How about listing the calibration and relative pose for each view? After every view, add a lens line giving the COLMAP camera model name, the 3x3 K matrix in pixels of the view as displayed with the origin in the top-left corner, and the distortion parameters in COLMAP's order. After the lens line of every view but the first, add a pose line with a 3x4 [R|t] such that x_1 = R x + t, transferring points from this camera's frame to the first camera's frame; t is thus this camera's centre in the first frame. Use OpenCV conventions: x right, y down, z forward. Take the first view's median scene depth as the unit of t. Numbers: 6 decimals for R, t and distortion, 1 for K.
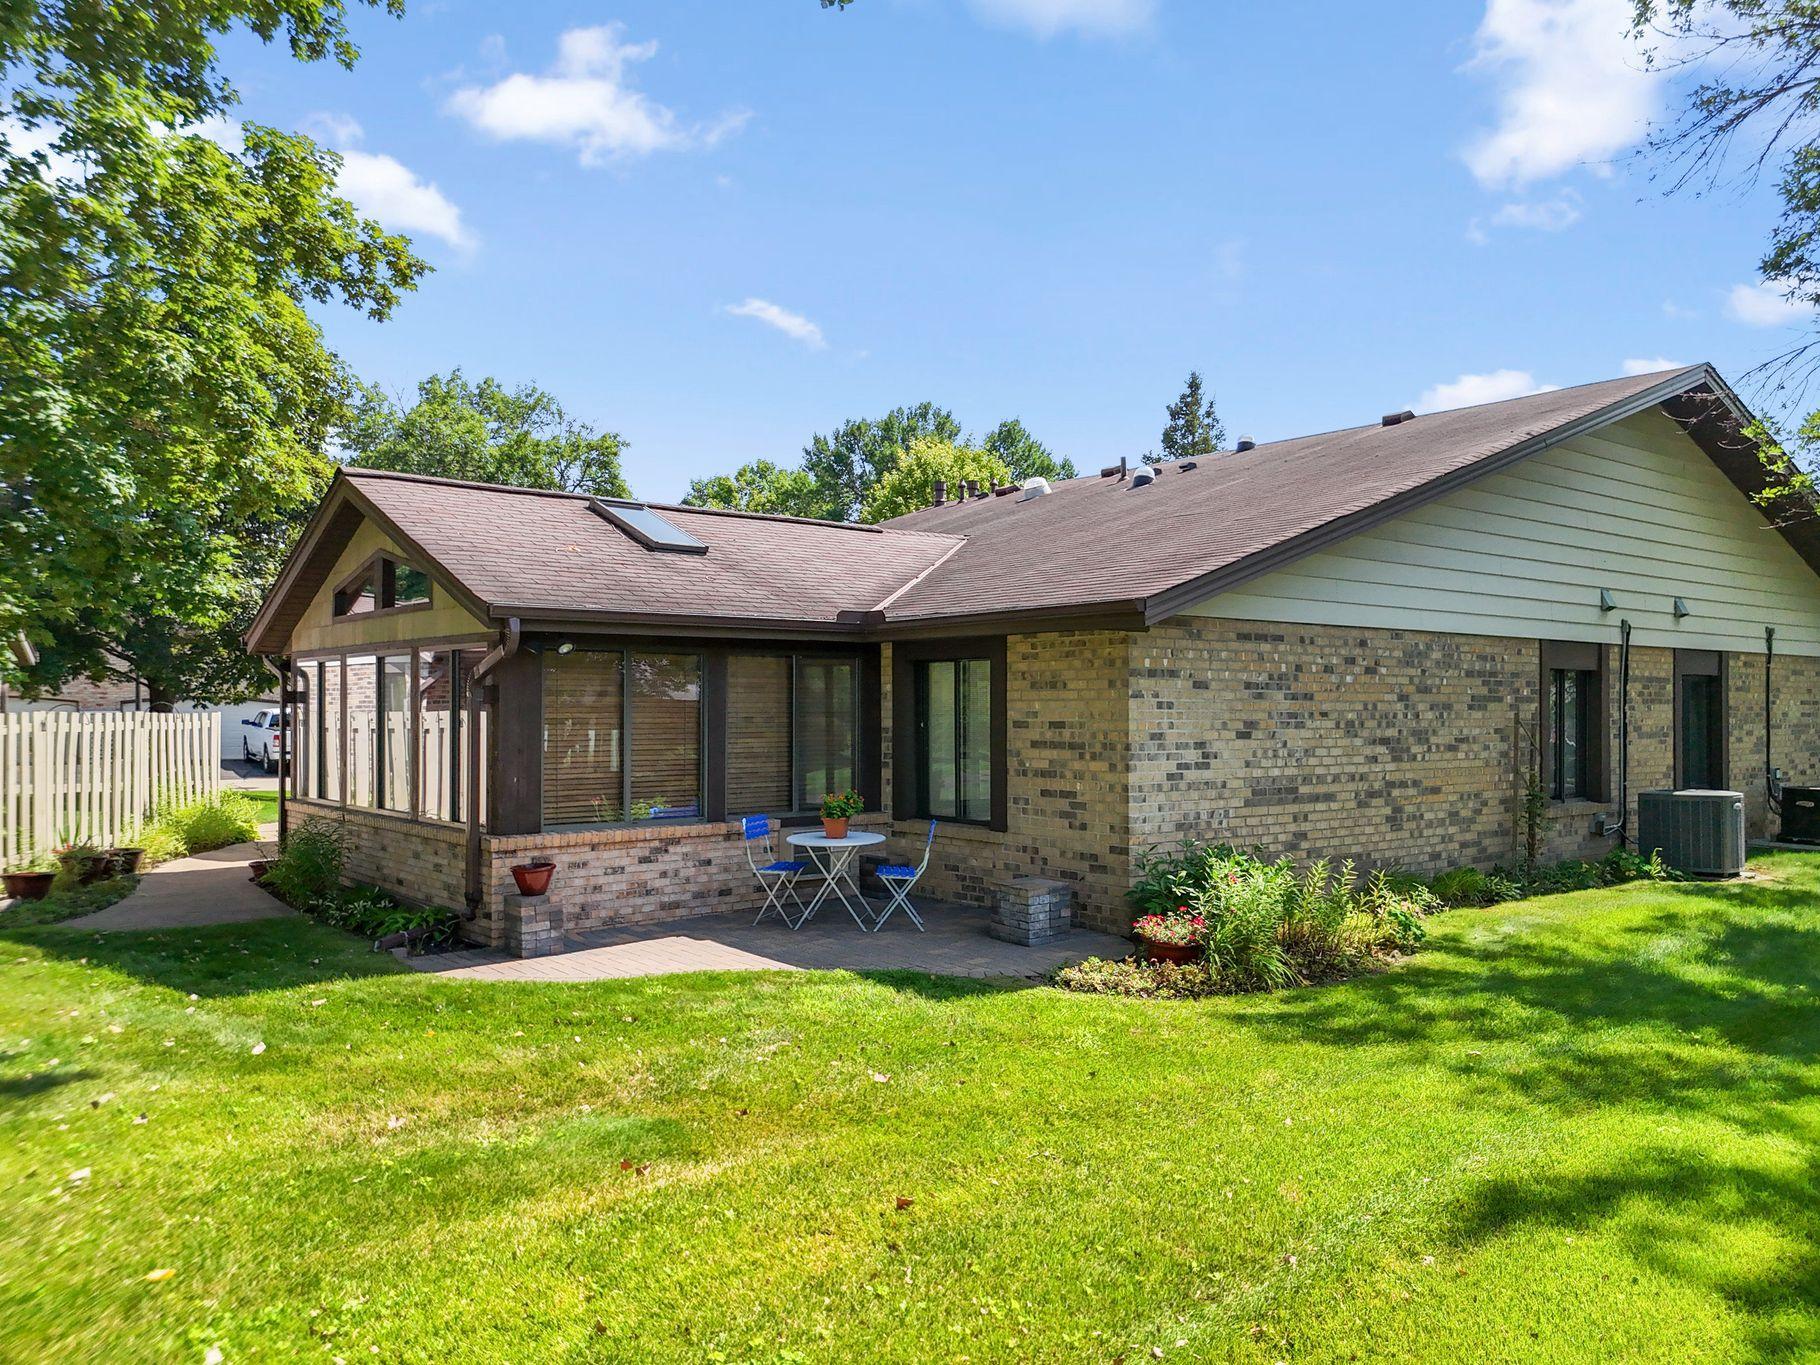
lens RADIAL K [[1380.6, 0, 935.0], [0, 1380.6, 682.8], [0, 0, 1]] dist [0.069344, -0.001770]
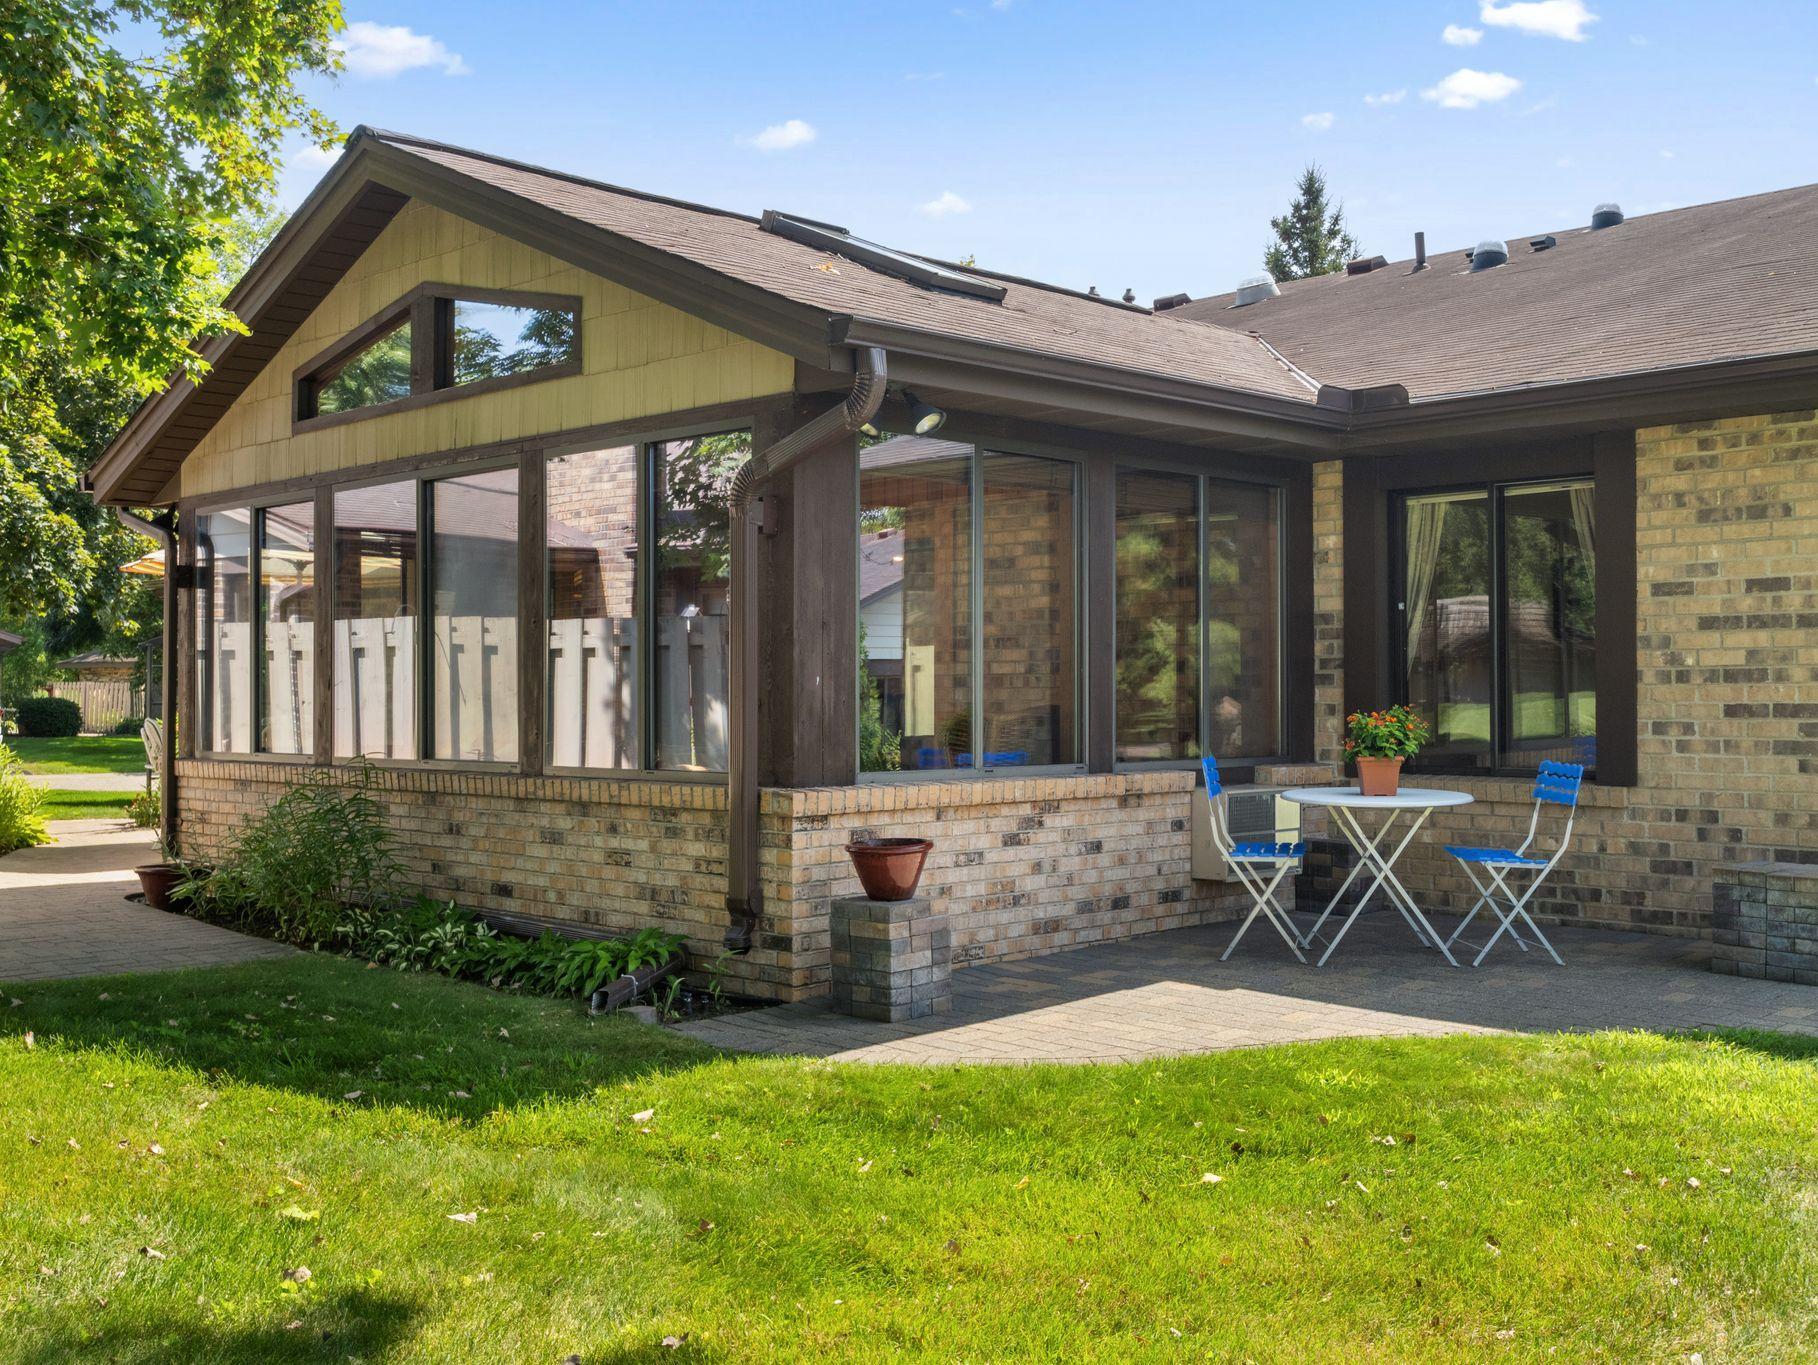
lens RADIAL K [[1895.9, 0, 907.9], [0, 1895.9, 682.7], [0, 0, 1]] dist [0.000496, 0.000000]
pose [[0.995710, -0.002975, 0.092479, -0.305383], [0.002166, 0.999958, 0.008856, 0.059209], [-0.092501, -0.008617, 0.995675, 0.273245]]
